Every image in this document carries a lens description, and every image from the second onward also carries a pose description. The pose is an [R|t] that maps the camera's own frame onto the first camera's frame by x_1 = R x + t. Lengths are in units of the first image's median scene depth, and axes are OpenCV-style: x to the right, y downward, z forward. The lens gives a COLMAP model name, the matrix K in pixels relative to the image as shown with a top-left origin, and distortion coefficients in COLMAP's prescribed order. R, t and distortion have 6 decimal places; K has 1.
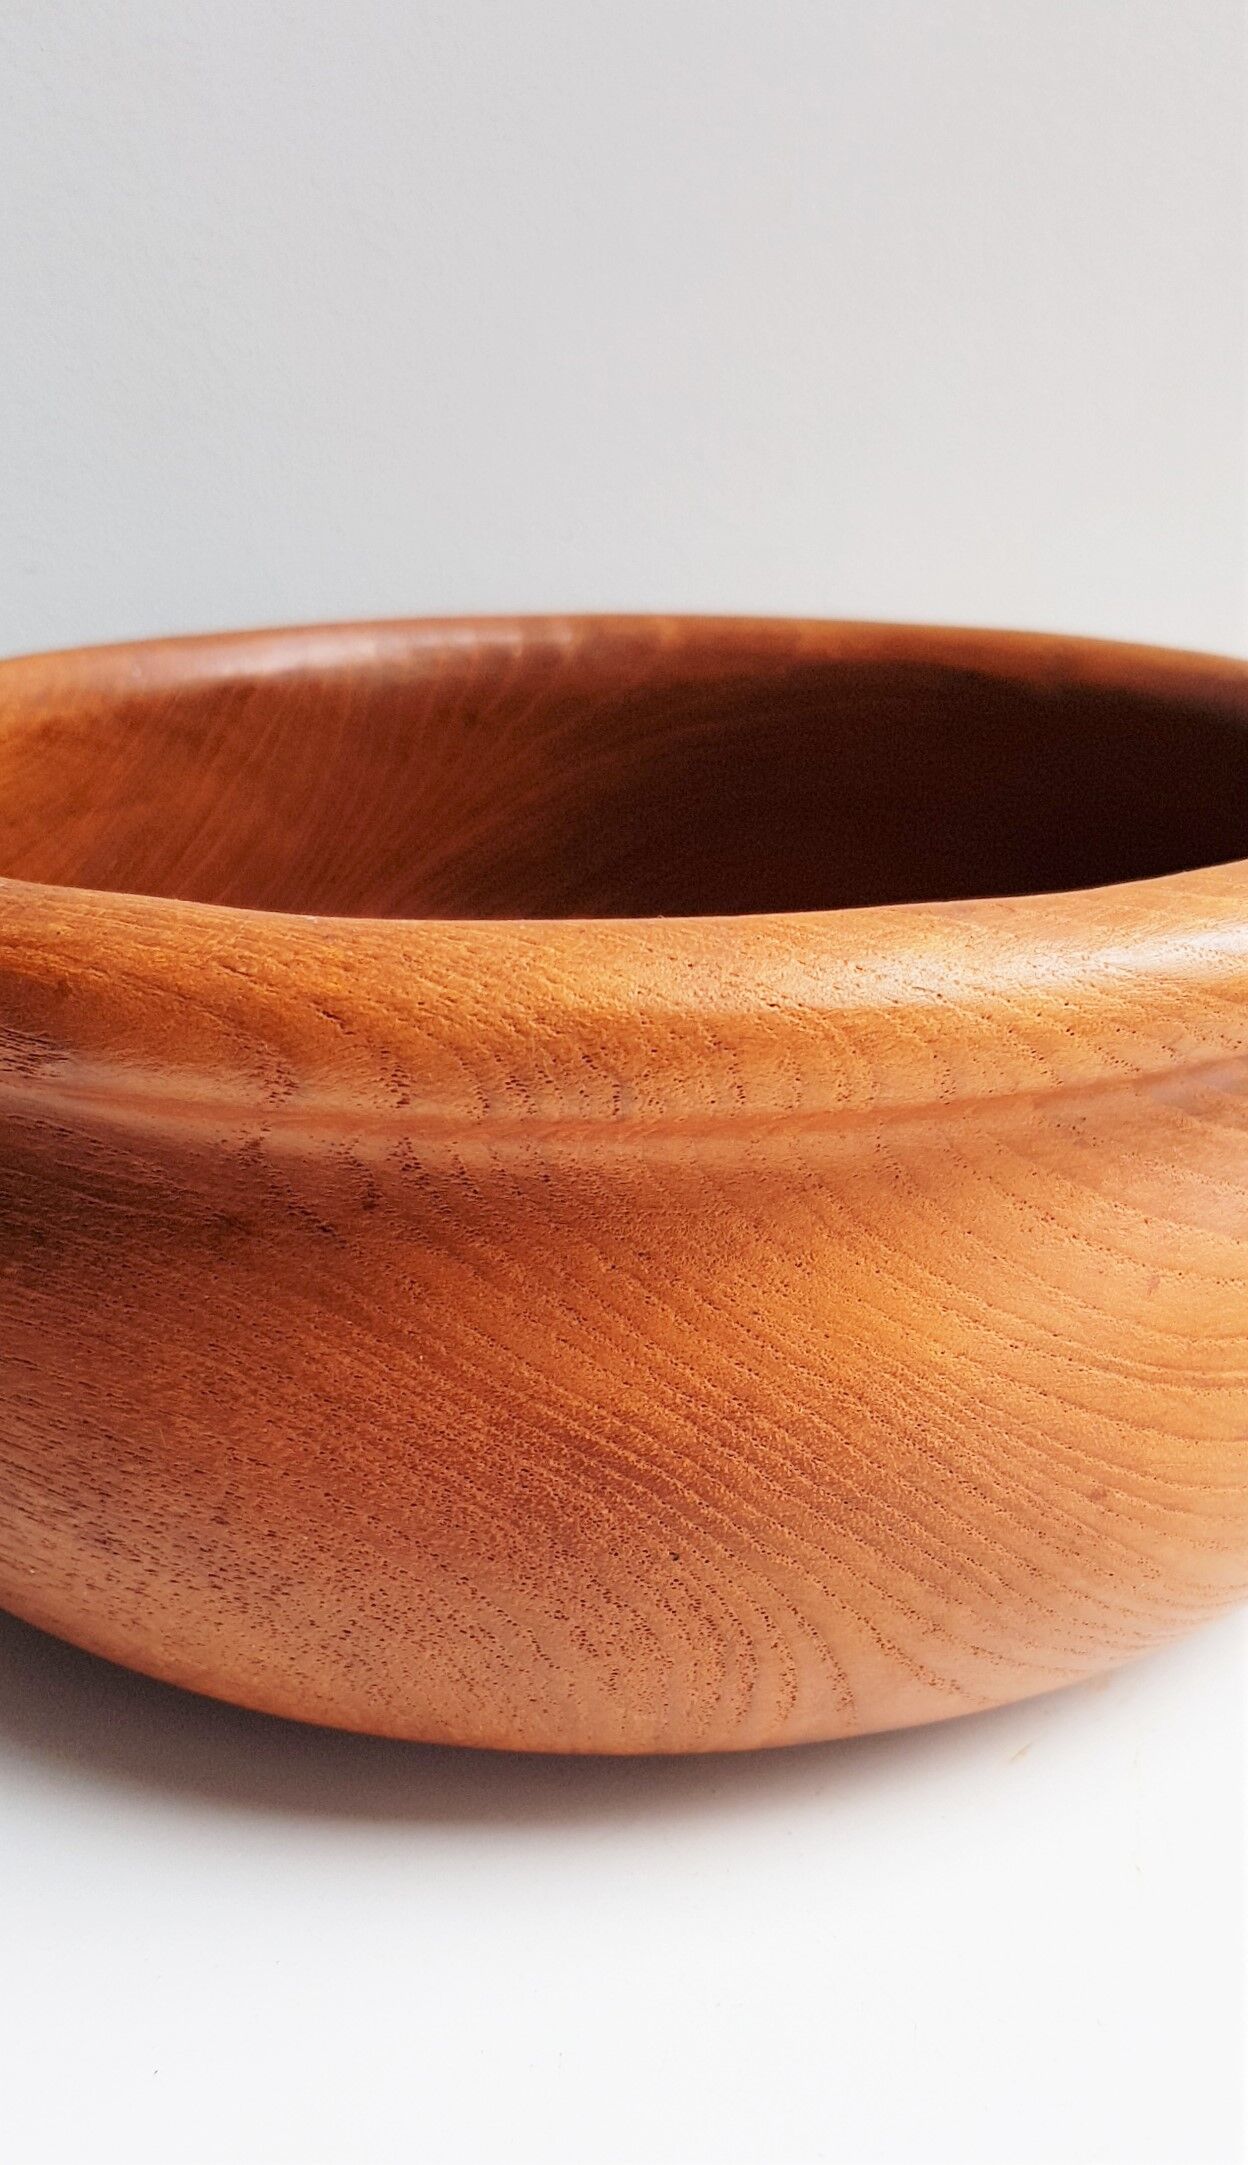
lens RADIAL K [[1643.2, 0, 692.6], [0, 1643.2, 1147.6], [0, 0, 1]] dist [-0.004742, -0.000703]
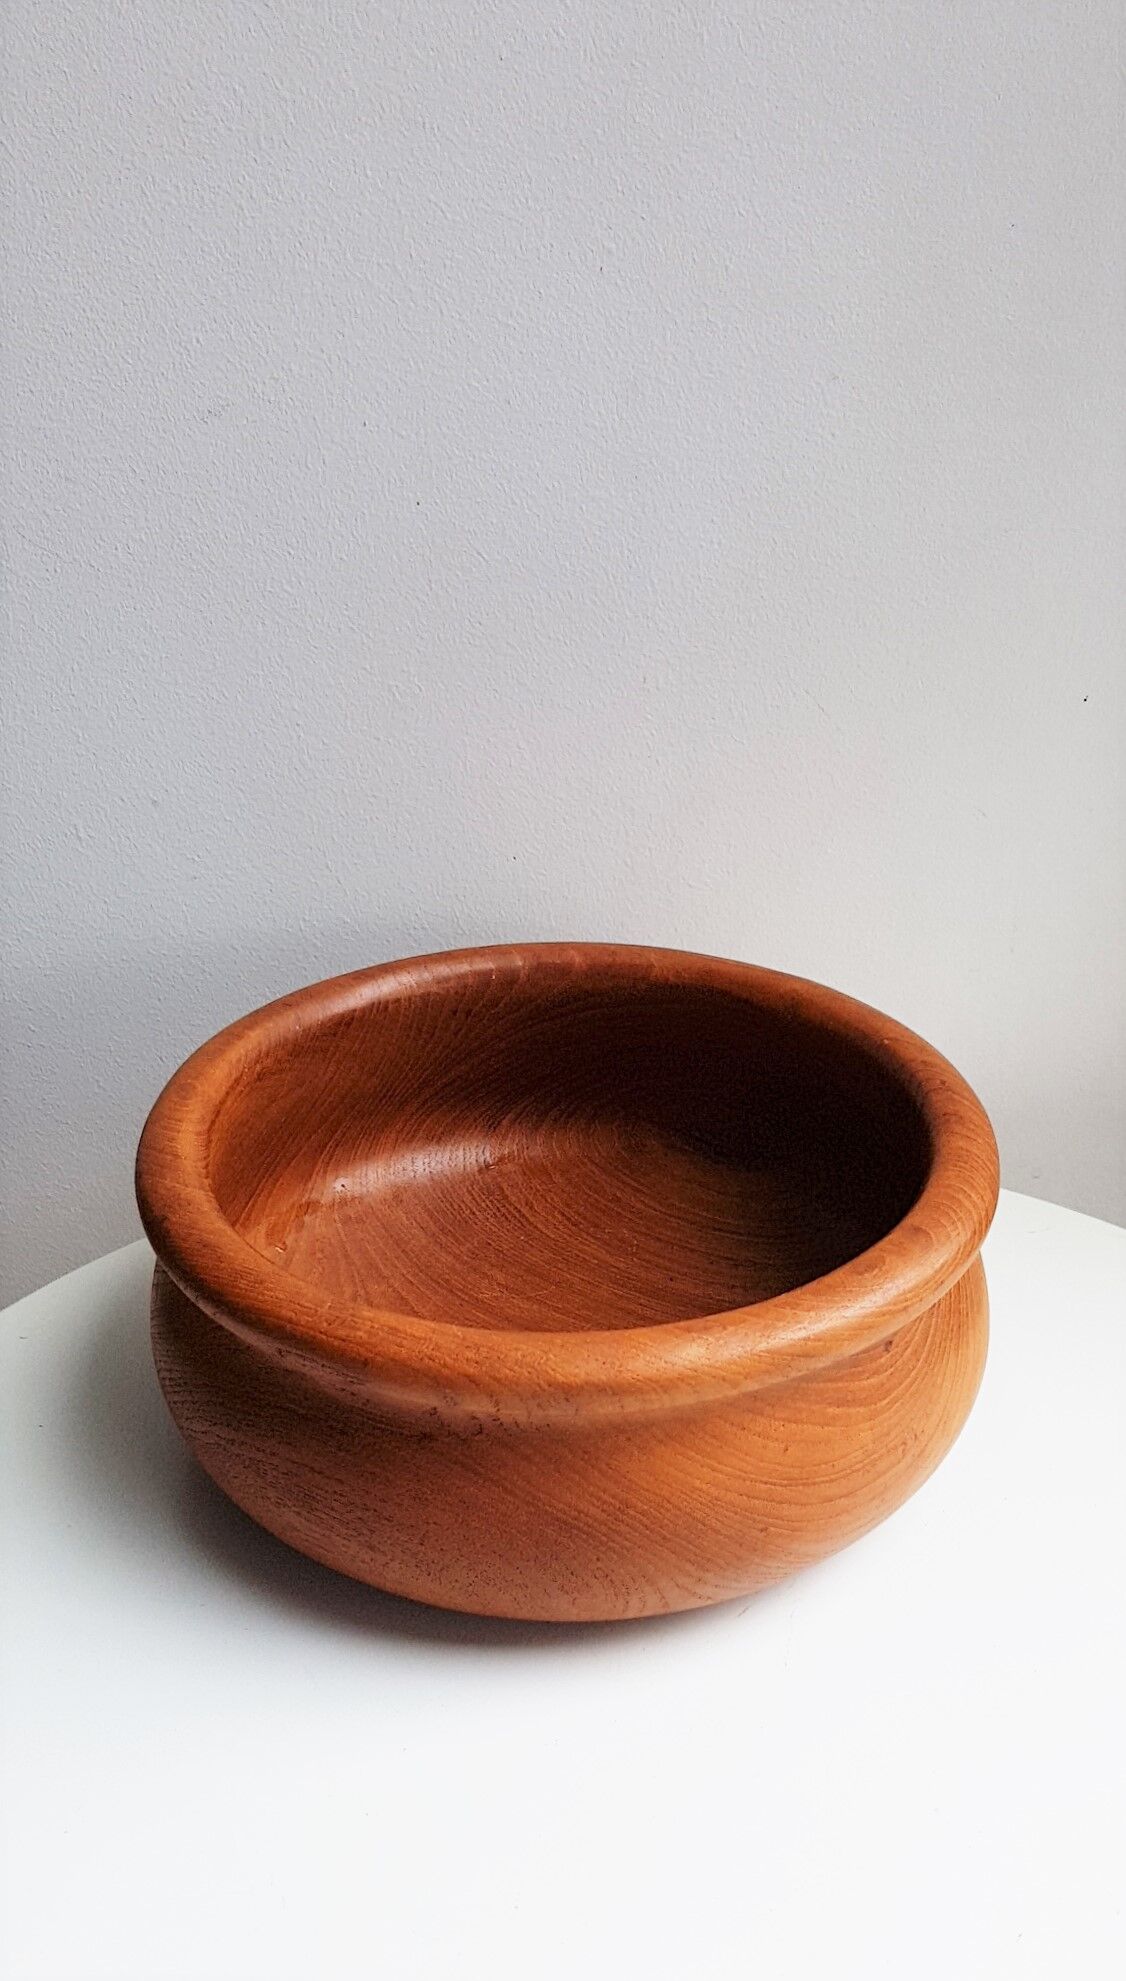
lens RADIAL K [[1503.5, 0, 559.4], [0, 1503.5, 1042.6], [0, 0, 1]] dist [-0.004742, -0.000703]
pose [[0.999897, -0.009196, -0.011052, -0.037352], [0.010279, 0.994704, 0.102265, -0.797245], [0.010053, -0.102368, 0.994696, -1.267639]]
